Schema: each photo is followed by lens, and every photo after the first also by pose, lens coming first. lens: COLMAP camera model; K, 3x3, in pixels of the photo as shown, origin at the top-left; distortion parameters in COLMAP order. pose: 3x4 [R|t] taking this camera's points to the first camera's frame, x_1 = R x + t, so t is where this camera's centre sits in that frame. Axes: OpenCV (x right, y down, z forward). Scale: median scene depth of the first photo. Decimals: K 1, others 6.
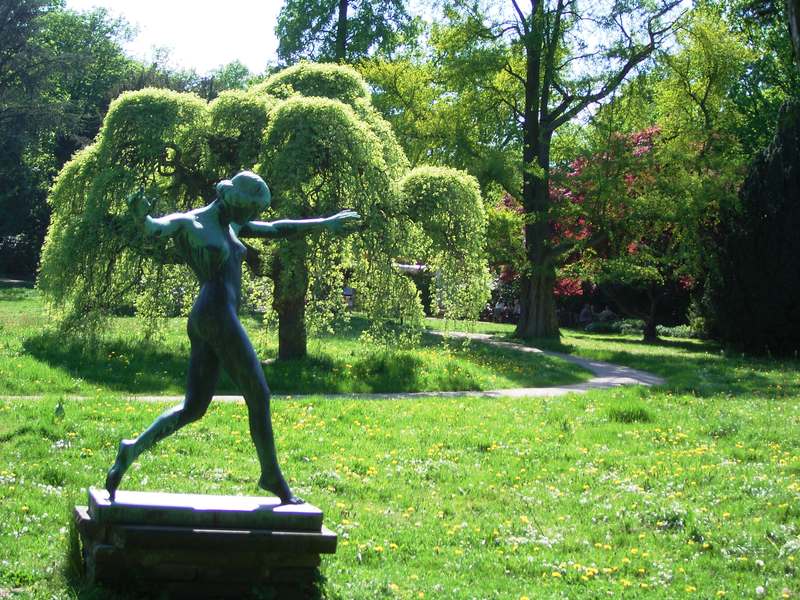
lens RADIAL K [[1391.5, 0, 401.1], [0, 1391.5, 299.0], [0, 0, 1]] dist [-0.131385, 0.000000]
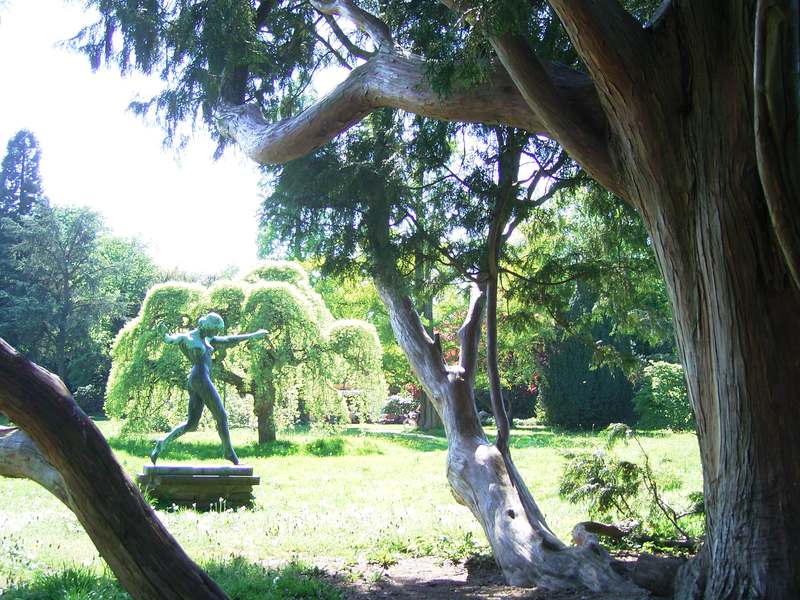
lens RADIAL K [[962.4, 0, 396.5], [0, 962.4, 301.0], [0, 0, 1]] dist [-0.098886, 0.000000]
pose [[0.997210, -0.056526, 0.048755, 0.026944], [0.062048, 0.990785, -0.120394, 0.022790], [-0.041501, 0.123083, 0.991528, -0.129048]]
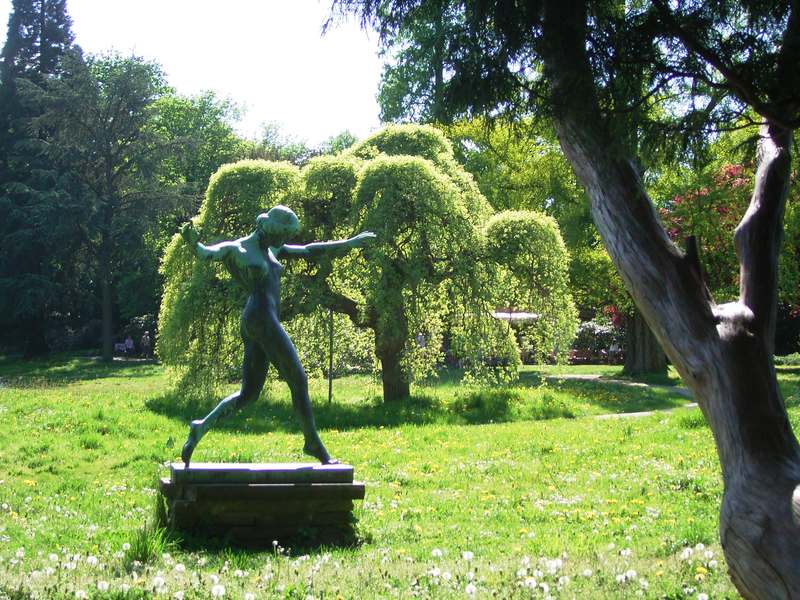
lens RADIAL K [[1391.5, 0, 402.4], [0, 1391.5, 306.6], [0, 0, 1]] dist [-0.131385, 0.000000]
pose [[0.993100, -0.075818, -0.089465, 0.028016], [0.072291, 0.996497, -0.042034, 0.016049], [0.092339, 0.035277, 0.995103, -0.064370]]
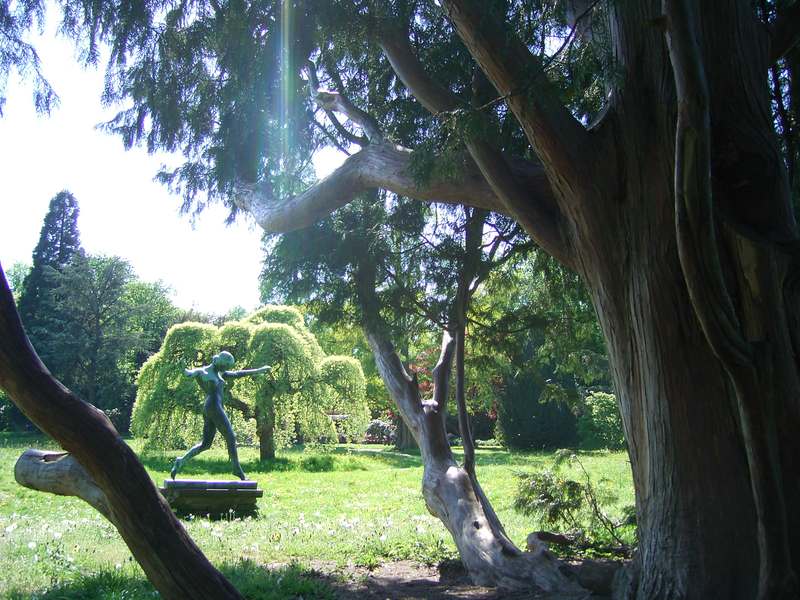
lens RADIAL K [[810.7, 0, 399.5], [0, 810.7, 304.2], [0, 0, 1]] dist [-0.089584, 0.000000]
pose [[0.995923, -0.045662, 0.077792, 0.025908], [0.057778, 0.985195, -0.161410, 0.021438], [-0.069269, 0.165247, 0.983817, -0.132264]]
